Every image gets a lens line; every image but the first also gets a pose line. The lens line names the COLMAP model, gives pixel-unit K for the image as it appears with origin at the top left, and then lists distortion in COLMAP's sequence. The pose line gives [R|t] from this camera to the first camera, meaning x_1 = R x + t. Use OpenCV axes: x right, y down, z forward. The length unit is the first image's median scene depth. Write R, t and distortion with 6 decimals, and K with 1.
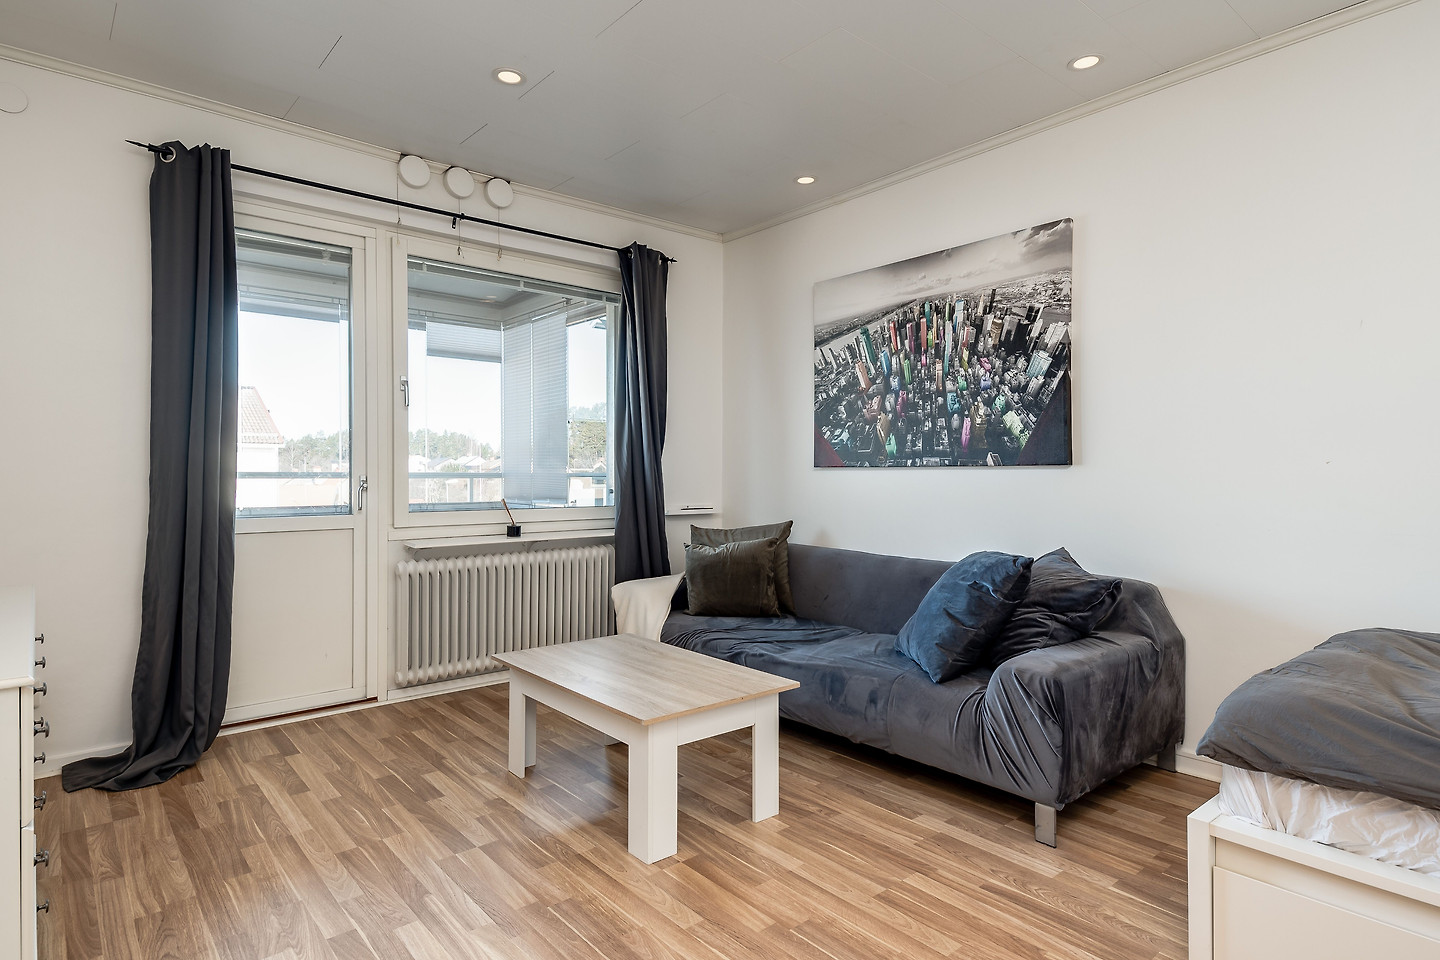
lens RADIAL K [[761.8, 0, 754.7], [0, 761.8, 477.0], [0, 0, 1]] dist [0.038583, -0.016546]
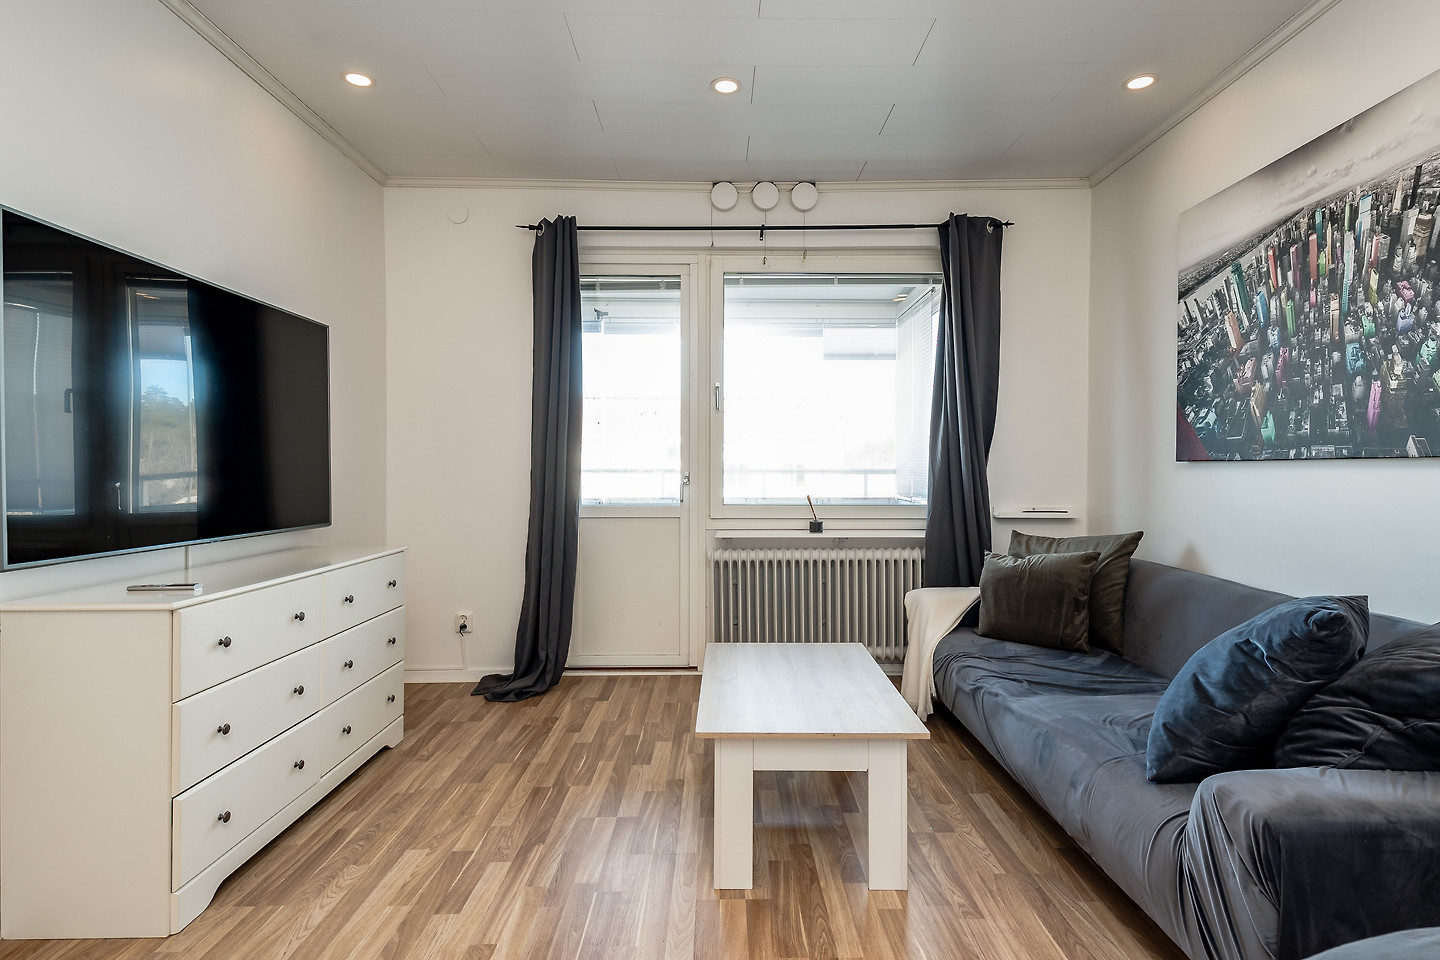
lens RADIAL K [[761.8, 0, 721.0], [0, 761.8, 470.7], [0, 0, 1]] dist [0.038583, -0.016546]
pose [[0.765979, 0.000297, -0.642865, 0.263508], [-0.002421, 0.999994, -0.002422, -0.000956], [0.642861, 0.003411, 0.765975, 0.161186]]
